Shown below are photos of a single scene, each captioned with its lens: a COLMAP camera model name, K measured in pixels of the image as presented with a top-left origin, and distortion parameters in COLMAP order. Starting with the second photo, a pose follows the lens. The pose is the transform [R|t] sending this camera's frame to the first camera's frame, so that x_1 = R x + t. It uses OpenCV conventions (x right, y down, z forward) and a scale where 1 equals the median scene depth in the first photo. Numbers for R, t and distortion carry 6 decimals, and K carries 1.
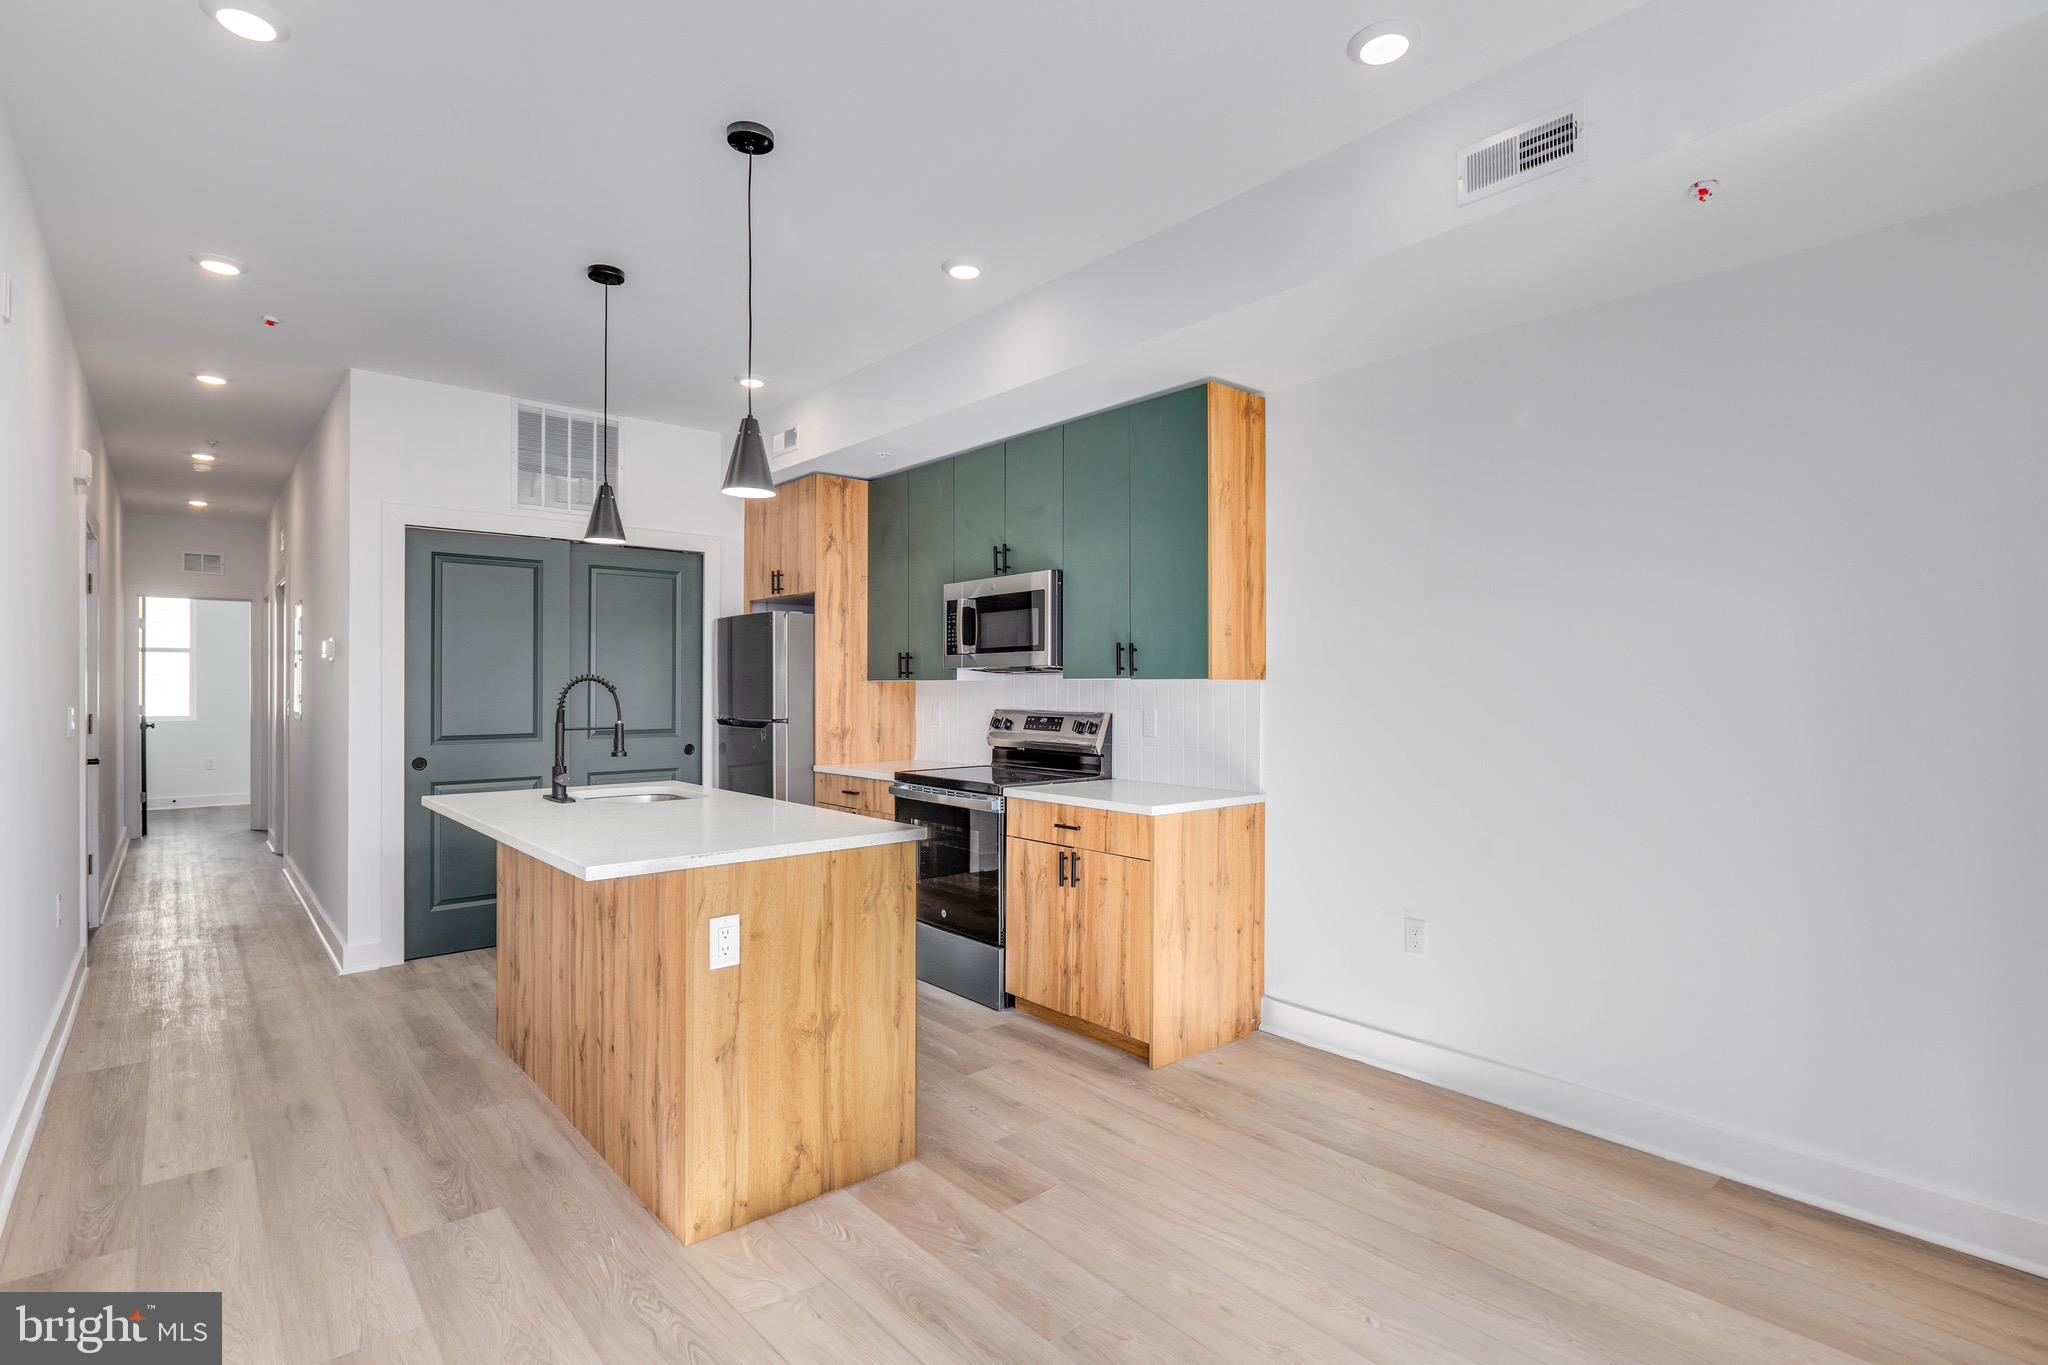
lens RADIAL K [[1014.1, 0, 1026.3], [0, 1014.1, 683.6], [0, 0, 1]] dist [0.007166, 0.000943]
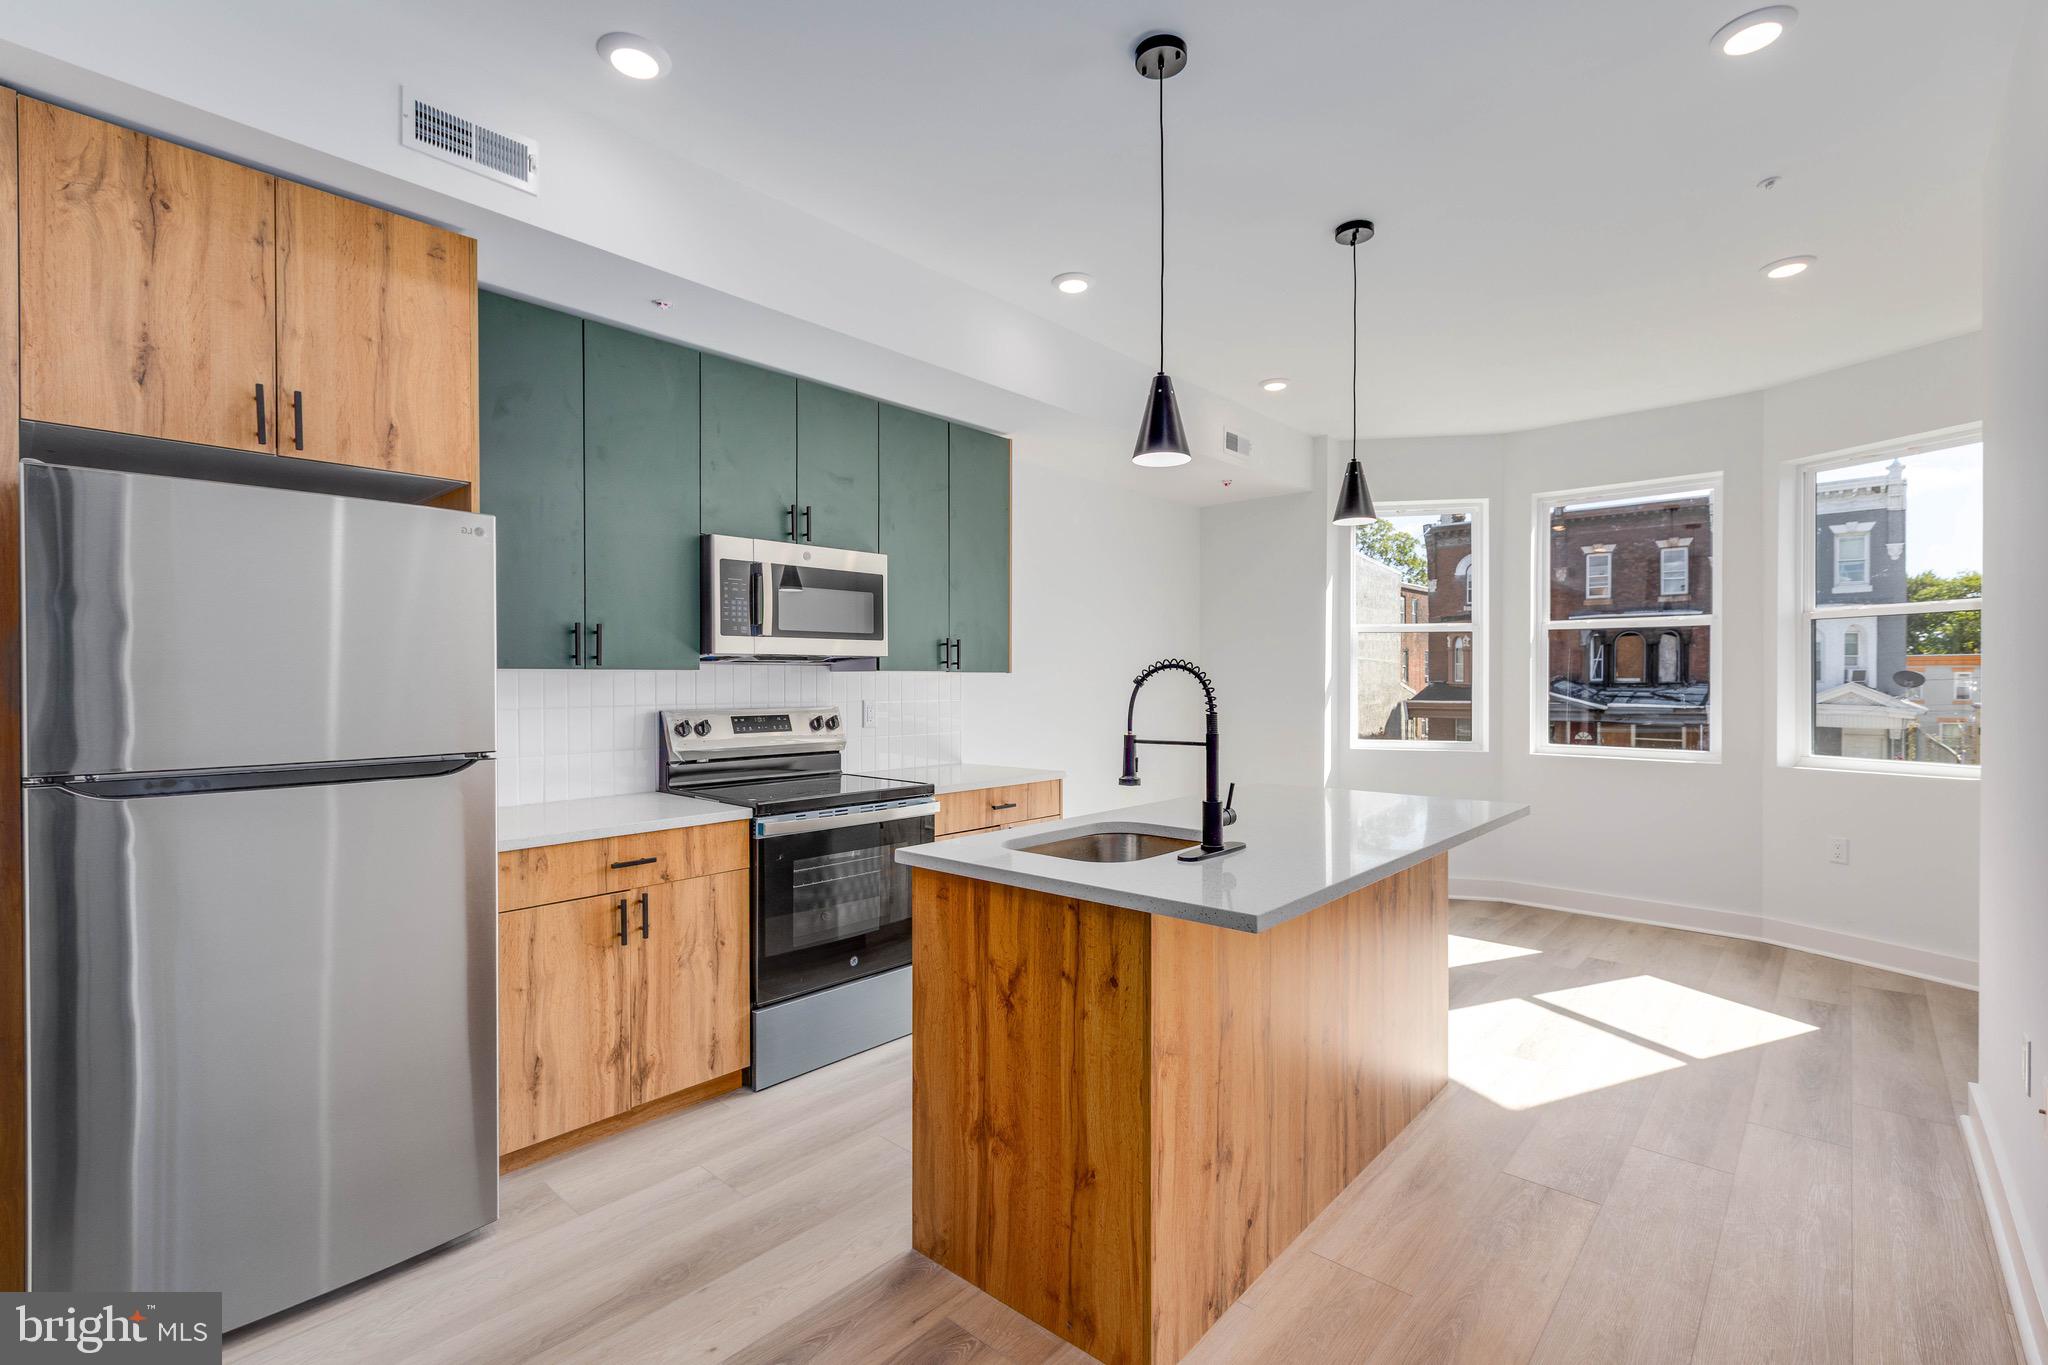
lens RADIAL K [[927.7, 0, 1020.5], [0, 927.7, 680.7], [0, 0, 1]] dist [-0.001929, -0.000802]
pose [[-0.144116, -0.000536, 0.989561, -0.851584], [-0.001429, 0.999999, 0.000333, 0.004104], [-0.989560, -0.001366, -0.144117, 1.008357]]
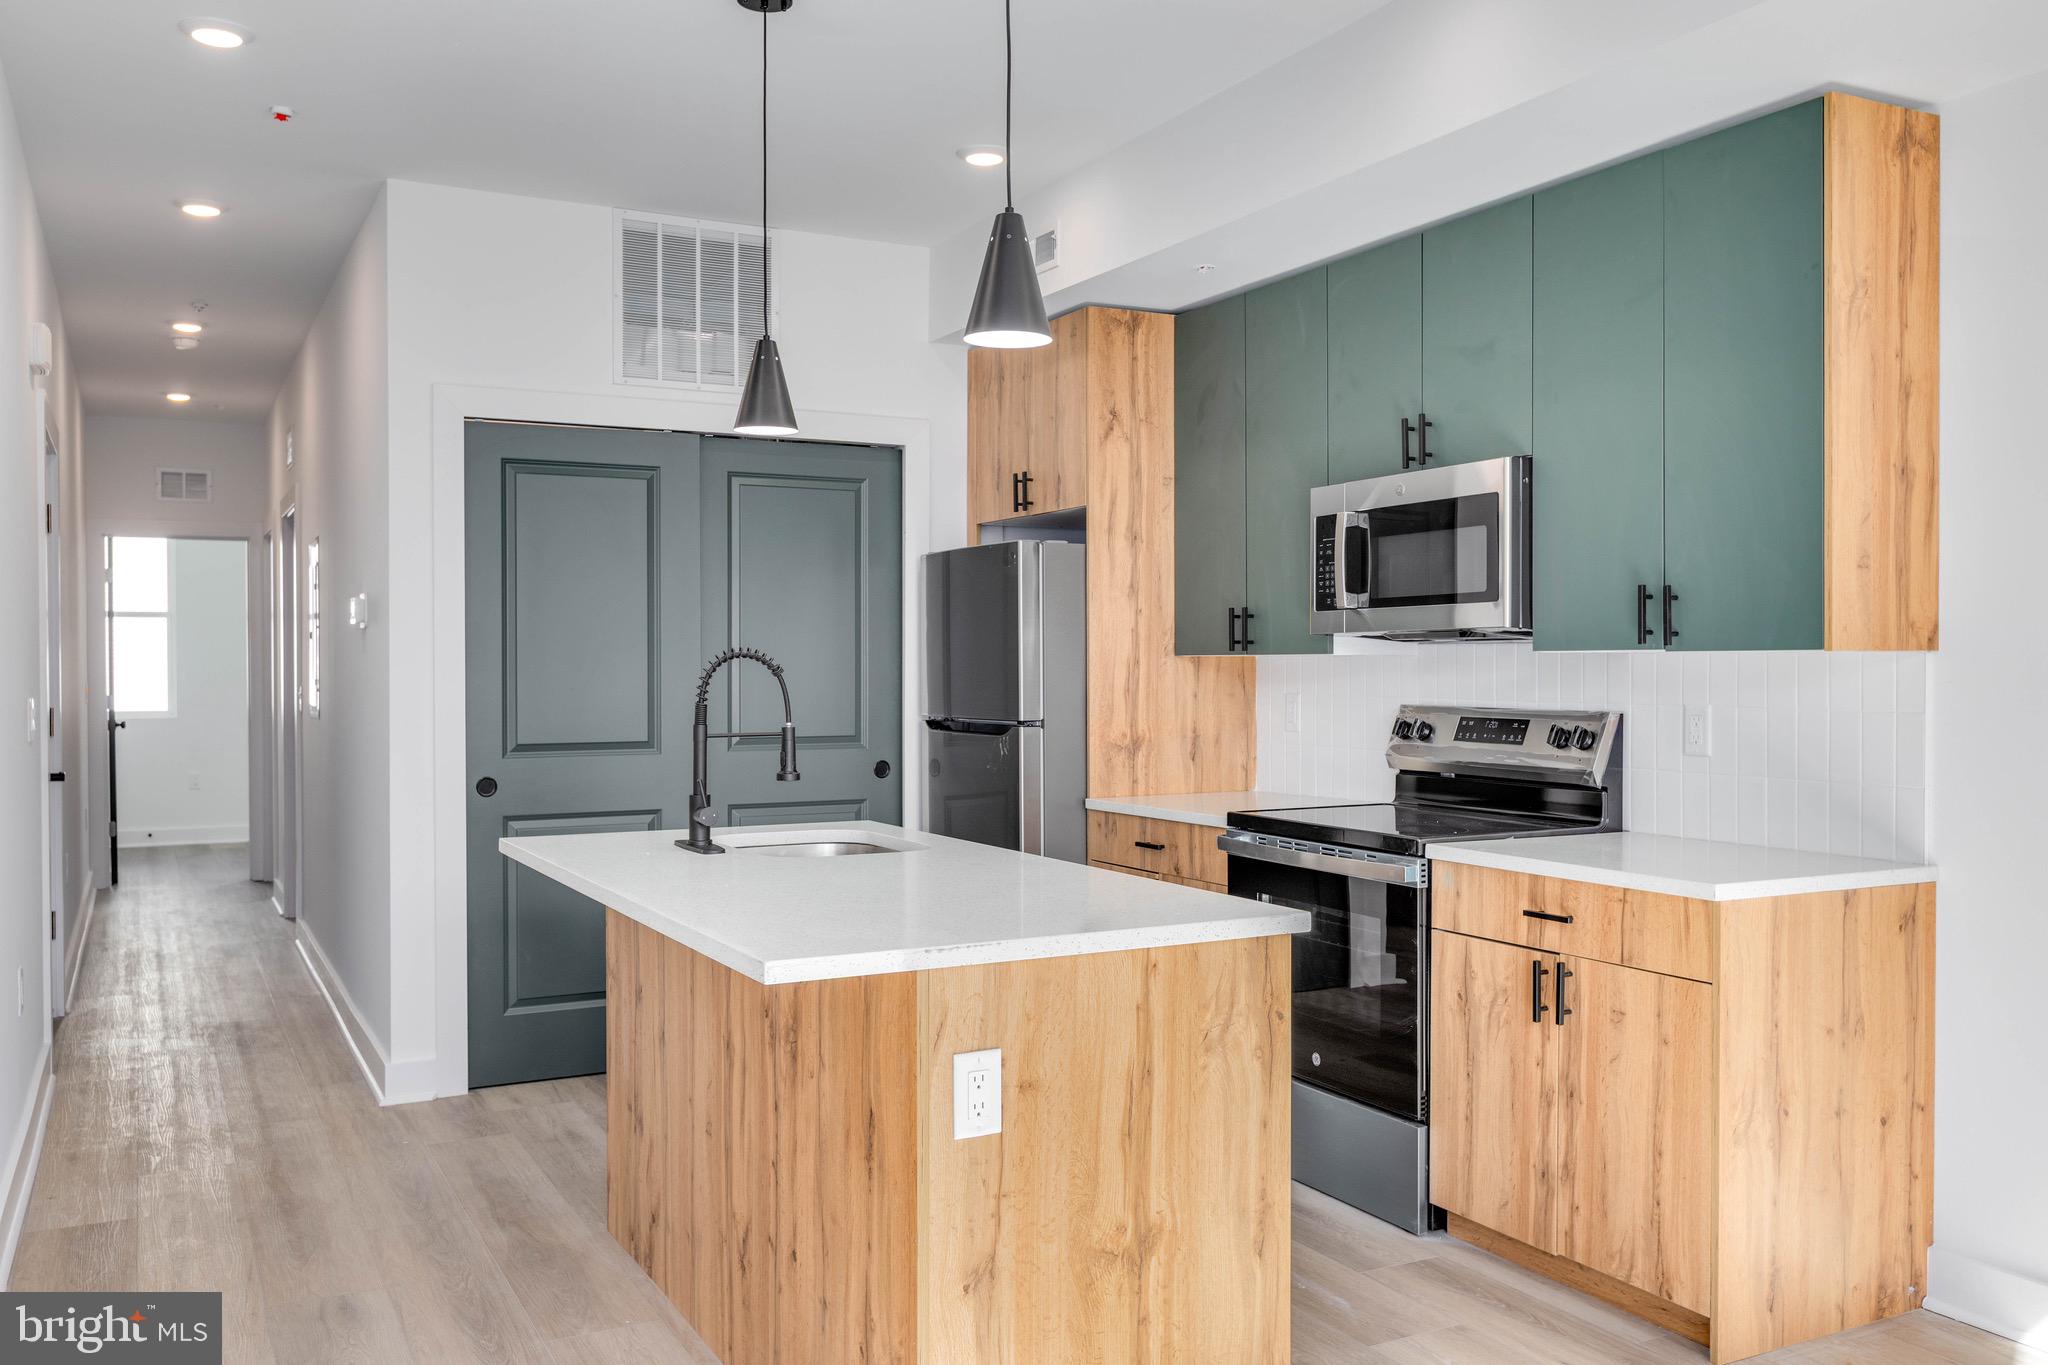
lens RADIAL K [[1713.3, 0, 1020.5], [0, 1713.3, 685.6], [0, 0, 1]] dist [0.018013, 0.001870]
pose [[0.974920, 0.000002, -0.222556, -0.029106], [0.003361, 0.999886, 0.014731, -0.000551], [0.222531, -0.015110, 0.974809, 0.015129]]
